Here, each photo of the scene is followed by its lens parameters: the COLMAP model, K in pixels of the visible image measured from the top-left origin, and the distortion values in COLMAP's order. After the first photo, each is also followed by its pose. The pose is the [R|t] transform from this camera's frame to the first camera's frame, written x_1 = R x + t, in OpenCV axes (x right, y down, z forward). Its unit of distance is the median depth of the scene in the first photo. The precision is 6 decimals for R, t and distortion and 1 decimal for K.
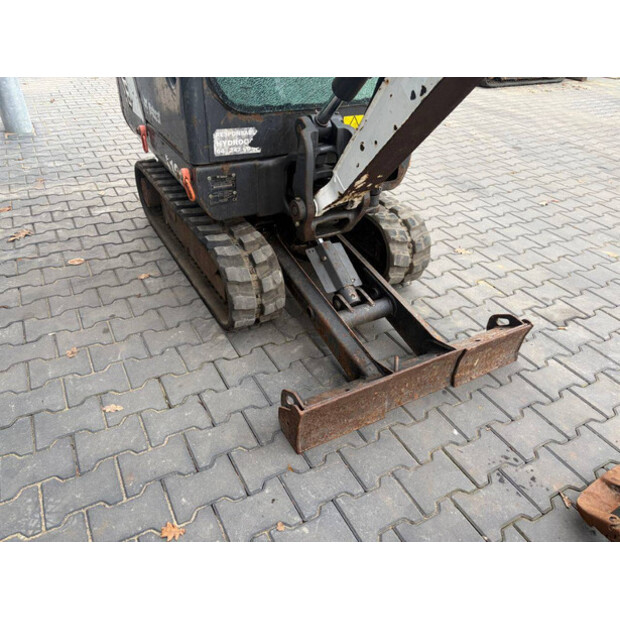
lens RADIAL K [[468.1, 0, 306.3], [0, 468.1, 313.0], [0, 0, 1]] dist [0.042569, -0.039426]
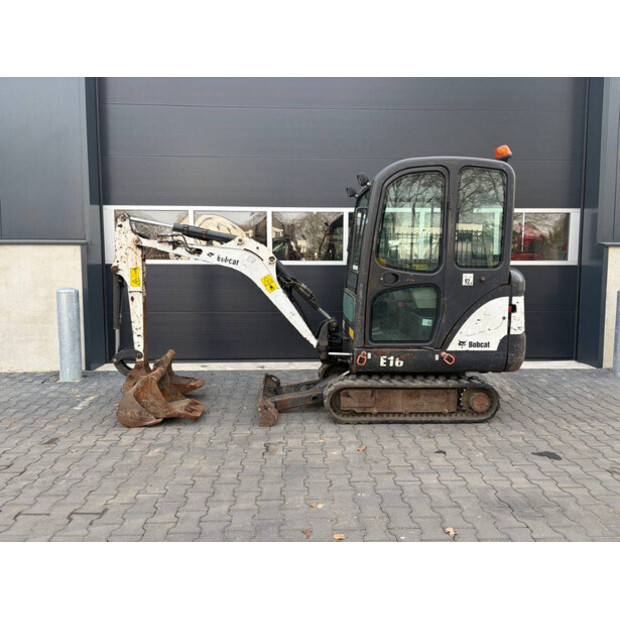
lens RADIAL K [[468.1, 0, 311.4], [0, 468.1, 309.7], [0, 0, 1]] dist [0.042569, -0.039426]
pose [[-0.444239, 0.064076, -0.893614, 2.113489], [-0.534020, 0.781941, 0.321544, -1.068507], [0.719357, 0.620050, -0.313151, 1.458224]]
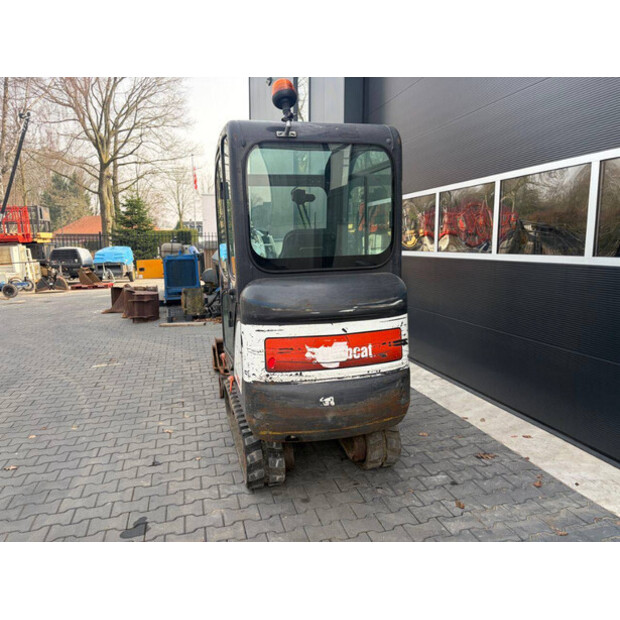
lens RADIAL K [[468.1, 0, 308.8], [0, 468.1, 311.3], [0, 0, 1]] dist [0.042569, -0.039426]
pose [[-0.972430, -0.047276, 0.228354, -0.558462], [0.125871, 0.717928, 0.684643, -1.836543], [-0.196309, 0.694510, -0.692184, 2.276472]]
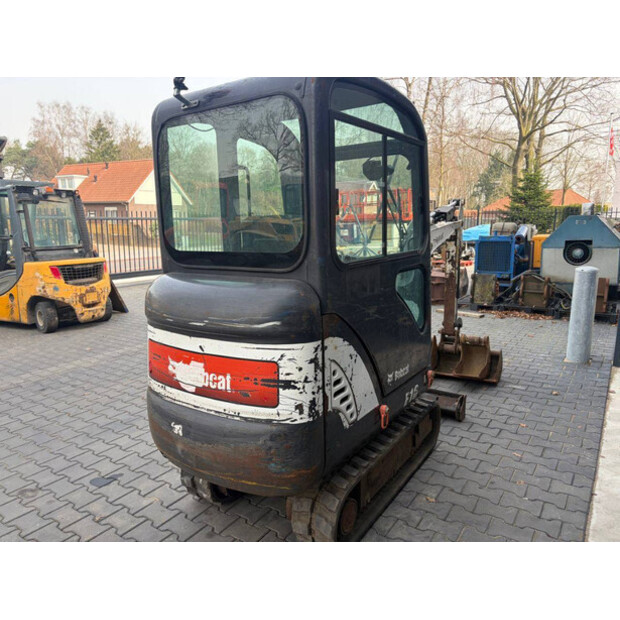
lens RADIAL K [[468.1, 0, 309.2], [0, 468.1, 307.7], [0, 0, 1]] dist [0.042569, -0.039426]
pose [[-0.455062, -0.182213, 0.871617, -1.336695], [0.515093, 0.744587, 0.424581, -1.271911], [-0.726359, 0.642175, -0.244977, 1.415307]]
